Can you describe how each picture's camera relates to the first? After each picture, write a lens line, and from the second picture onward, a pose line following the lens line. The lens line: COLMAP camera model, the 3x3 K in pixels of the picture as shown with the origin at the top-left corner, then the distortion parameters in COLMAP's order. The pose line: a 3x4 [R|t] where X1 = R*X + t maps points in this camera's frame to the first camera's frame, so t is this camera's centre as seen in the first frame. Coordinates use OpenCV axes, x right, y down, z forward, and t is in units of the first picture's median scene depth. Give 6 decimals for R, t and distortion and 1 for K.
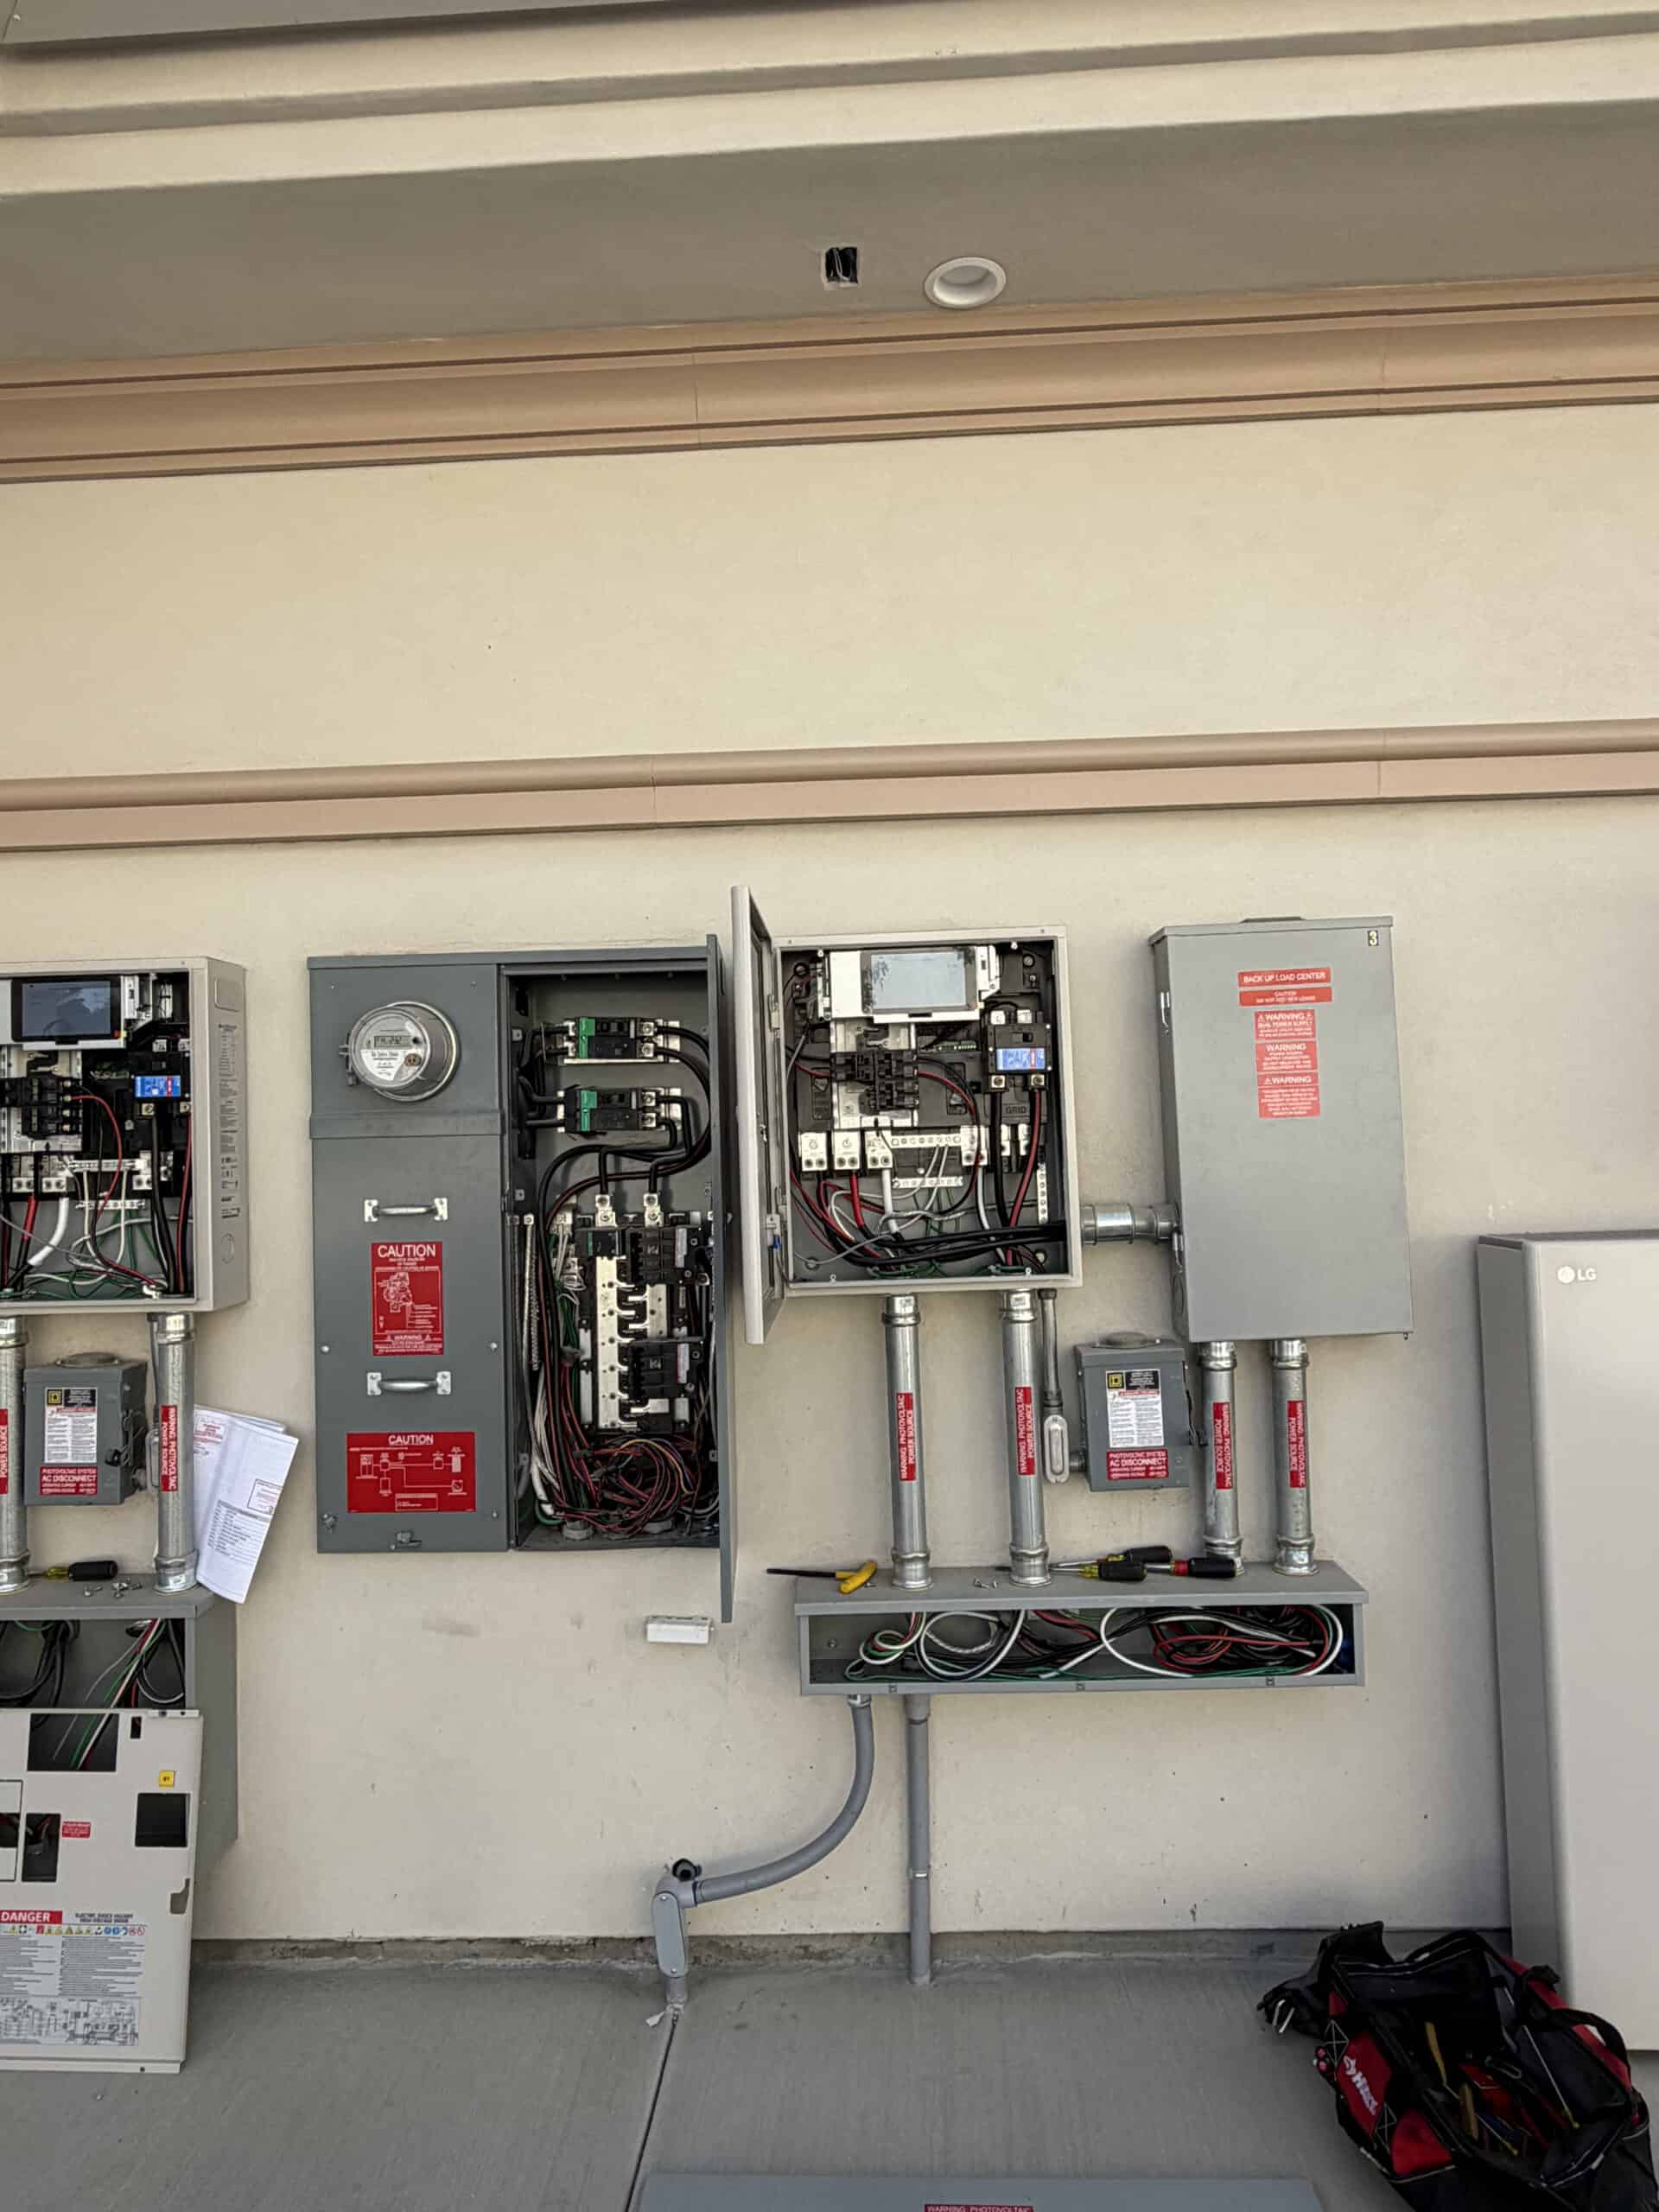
lens RADIAL K [[1406.3, 0, 816.4], [0, 1406.3, 1073.1], [0, 0, 1]] dist [0.001795, -0.001270]
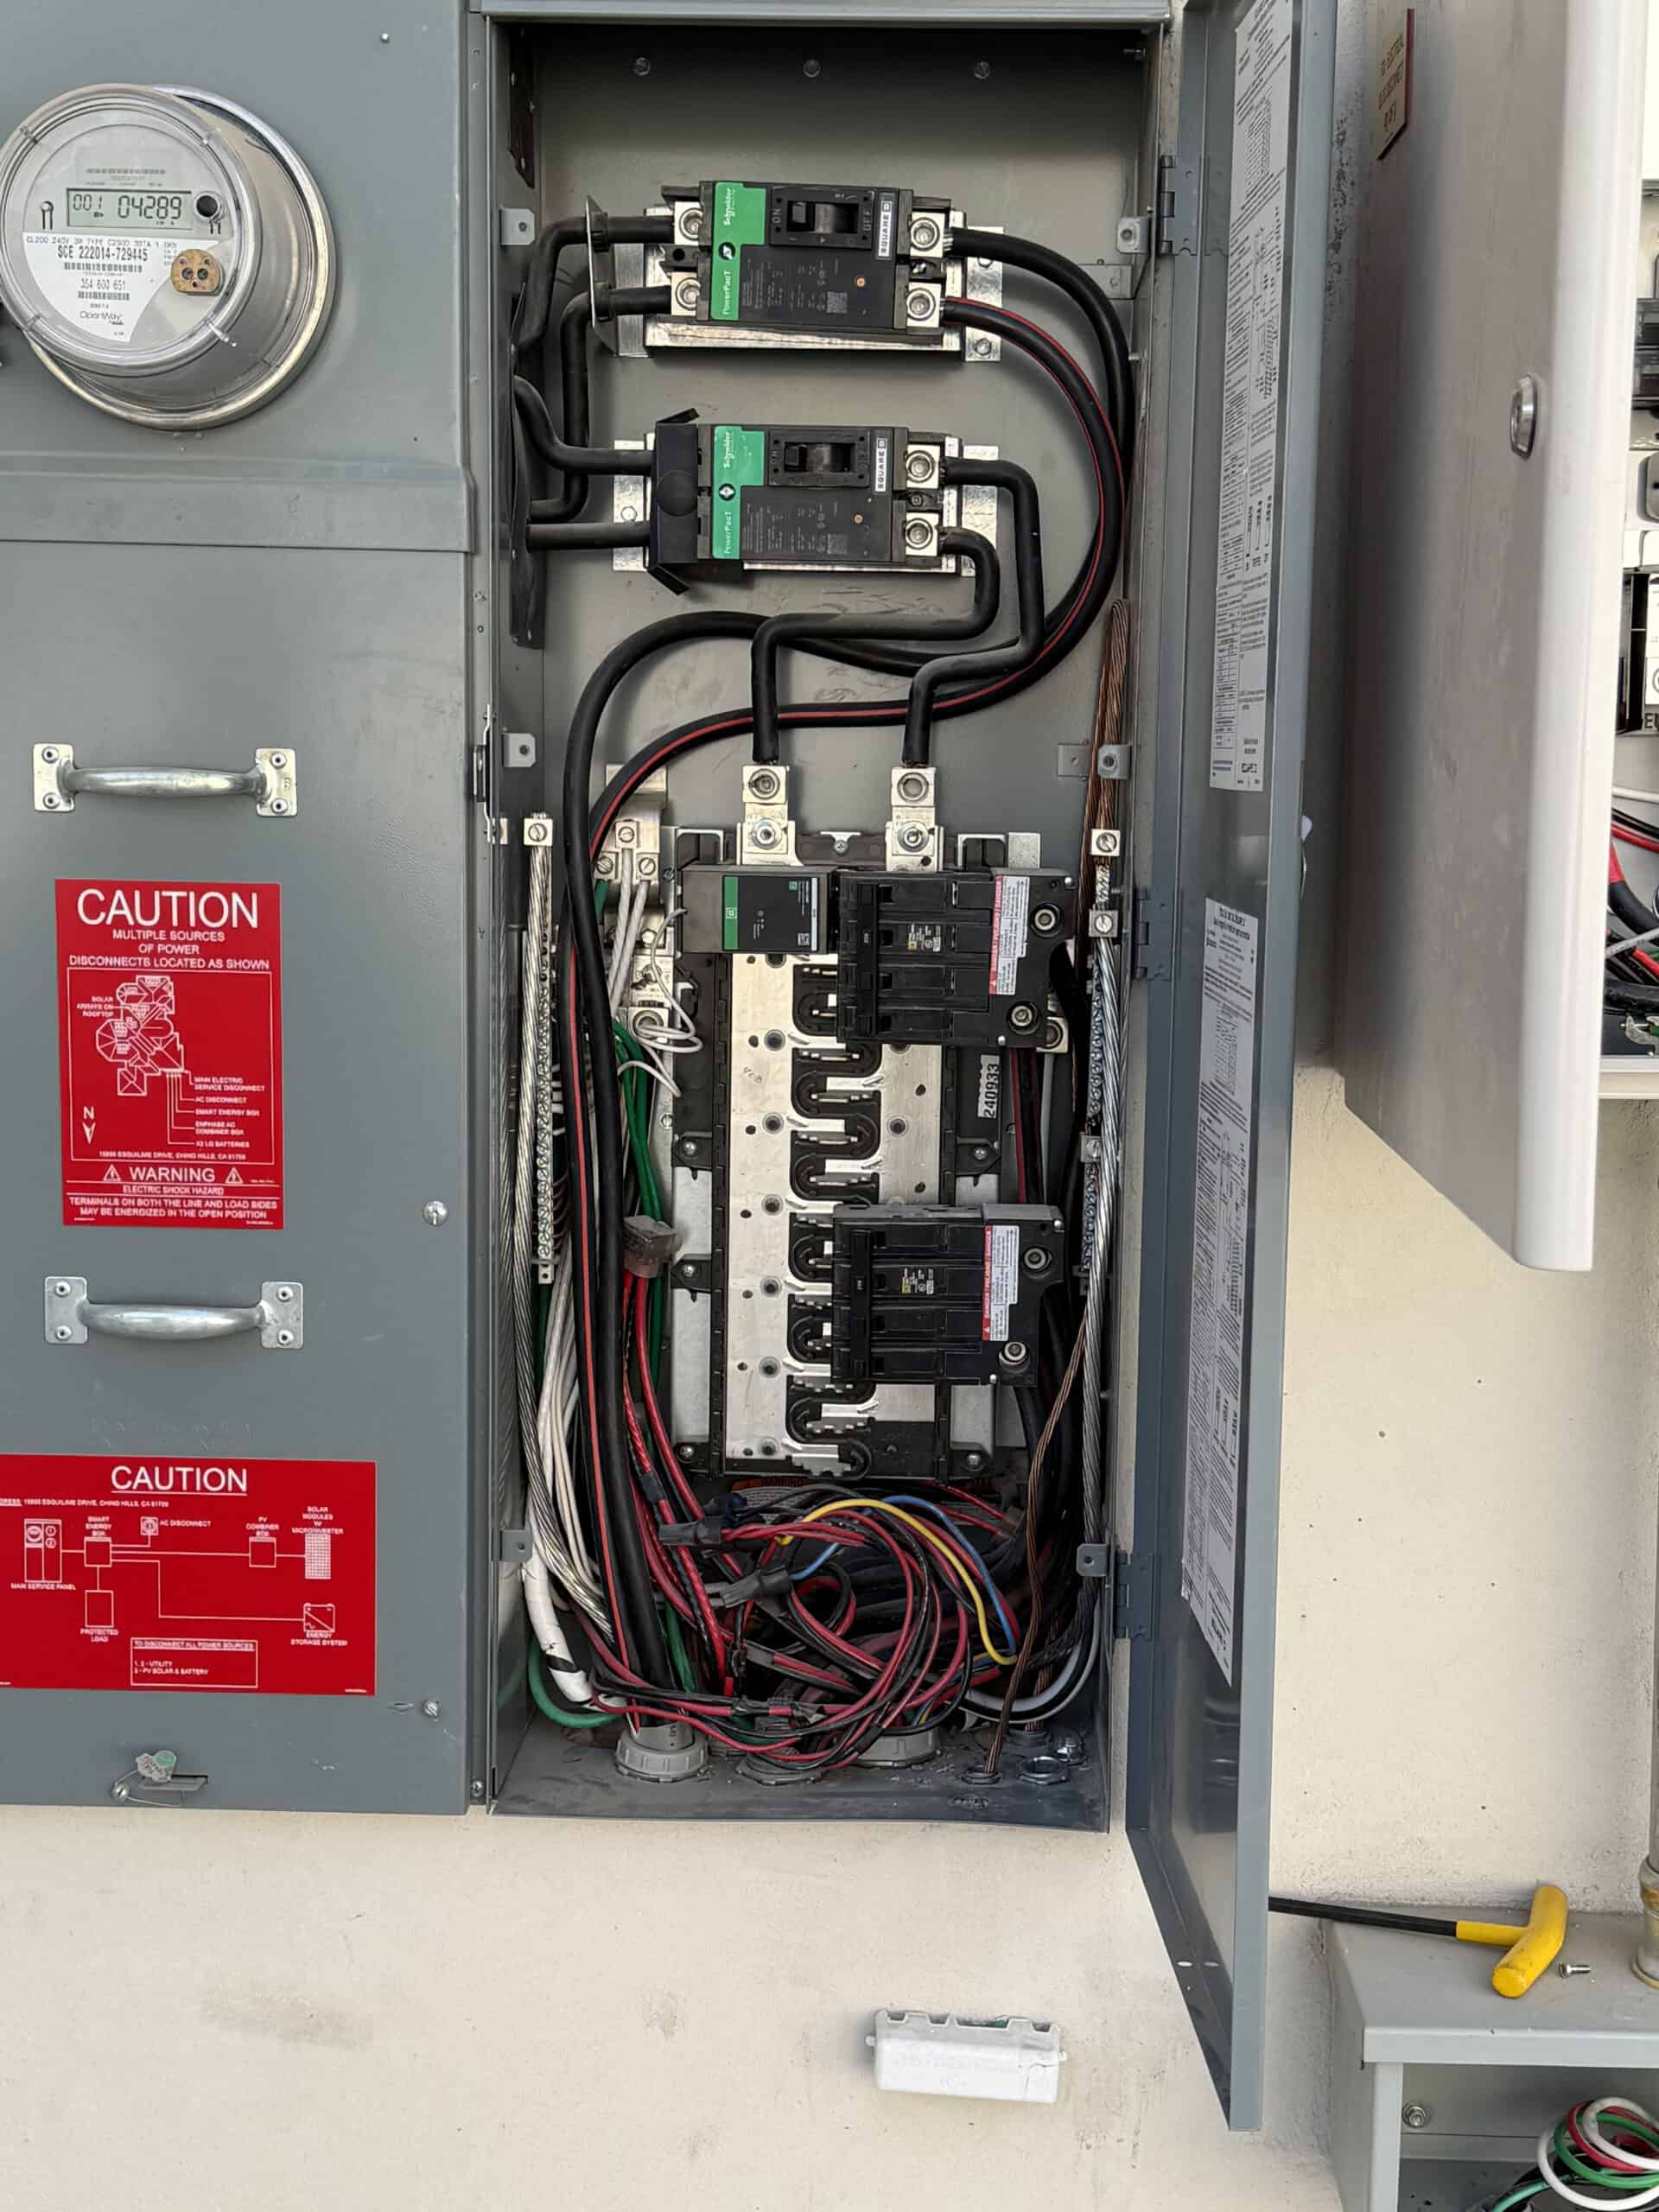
lens RADIAL K [[2990.6, 0, 831.5], [0, 2990.6, 1119.9], [0, 0, 1]] dist [0.120141, 0.000000]
pose [[0.999156, 0.040180, 0.008483, -0.141691], [-0.041033, 0.985100, 0.167015, 0.052116], [-0.001645, -0.167223, 0.985918, 0.310437]]
